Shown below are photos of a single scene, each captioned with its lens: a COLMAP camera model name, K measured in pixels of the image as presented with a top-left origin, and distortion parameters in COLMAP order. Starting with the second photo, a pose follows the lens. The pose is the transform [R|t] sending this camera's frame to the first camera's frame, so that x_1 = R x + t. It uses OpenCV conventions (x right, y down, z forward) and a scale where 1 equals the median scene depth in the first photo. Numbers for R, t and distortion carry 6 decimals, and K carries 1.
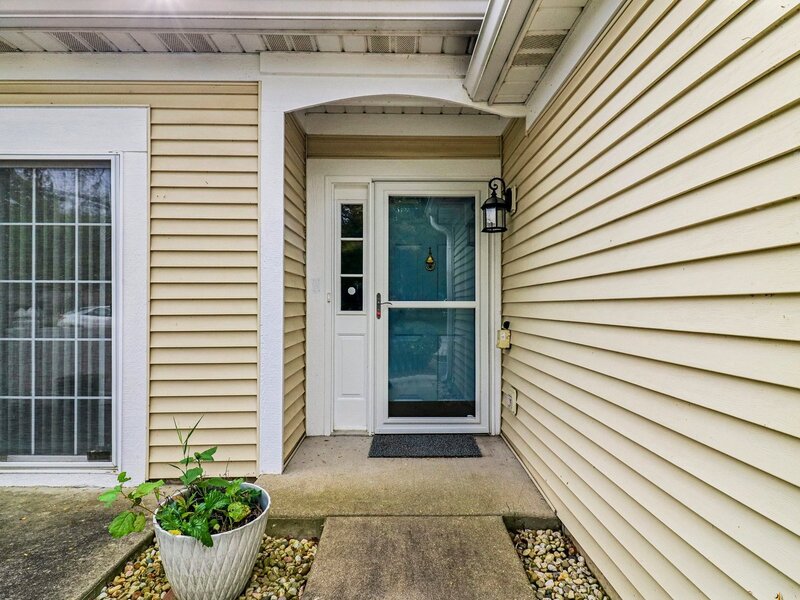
lens RADIAL K [[416.0, 0, 400.0], [0, 416.0, 300.0], [0, 0, 1]] dist [-0.001827, -0.016351]
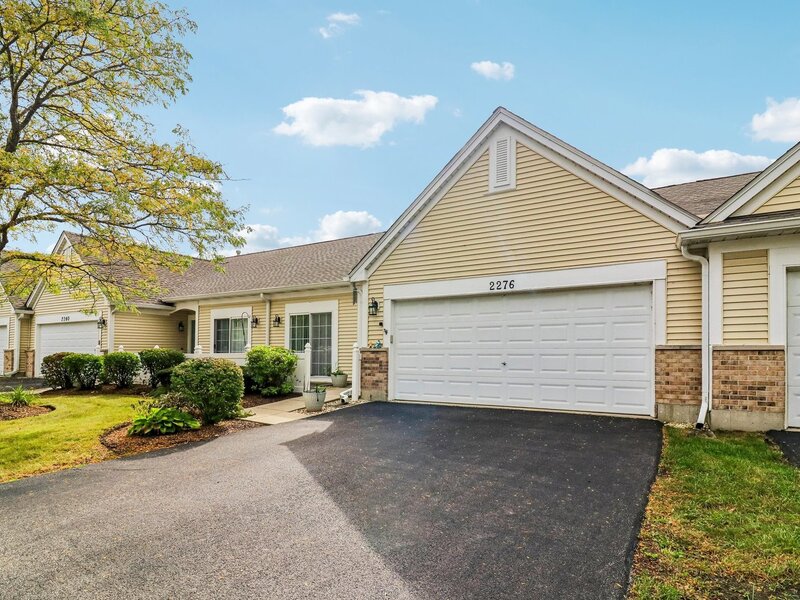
lens RADIAL K [[416.0, 0, 400.0], [0, 416.0, 300.0], [0, 0, 1]] dist [-0.001827, -0.016351]
pose [[0.859466, -0.063786, -0.507198, 2.465270], [0.013259, 0.994632, -0.102620, 0.024674], [0.511021, 0.081474, 0.855698, -2.767758]]
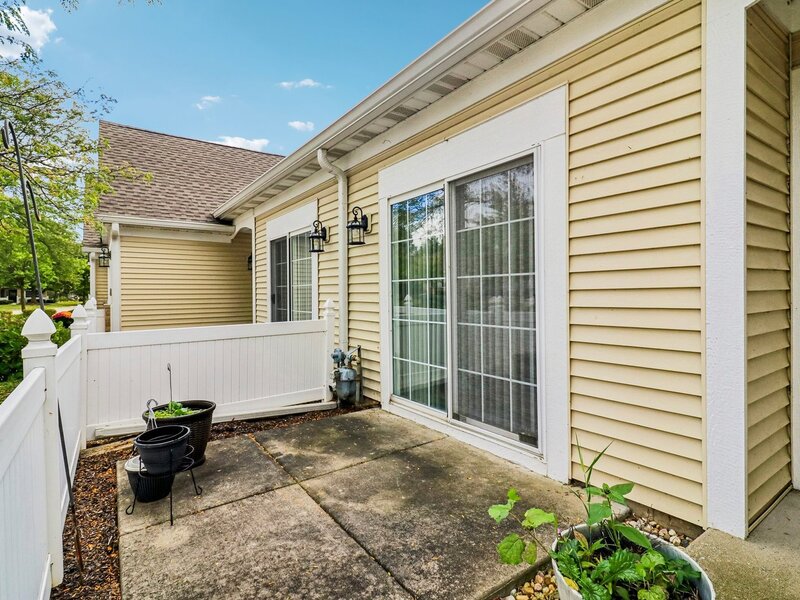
lens RADIAL K [[419.2, 0, 414.3], [0, 419.2, 296.9], [0, 0, 1]] dist [0.045450, -0.021620]
pose [[0.582345, 0.002972, -0.812936, -0.026169], [0.017926, 0.999703, 0.016496, -0.007494], [0.812744, -0.024179, 0.582119, 0.149863]]
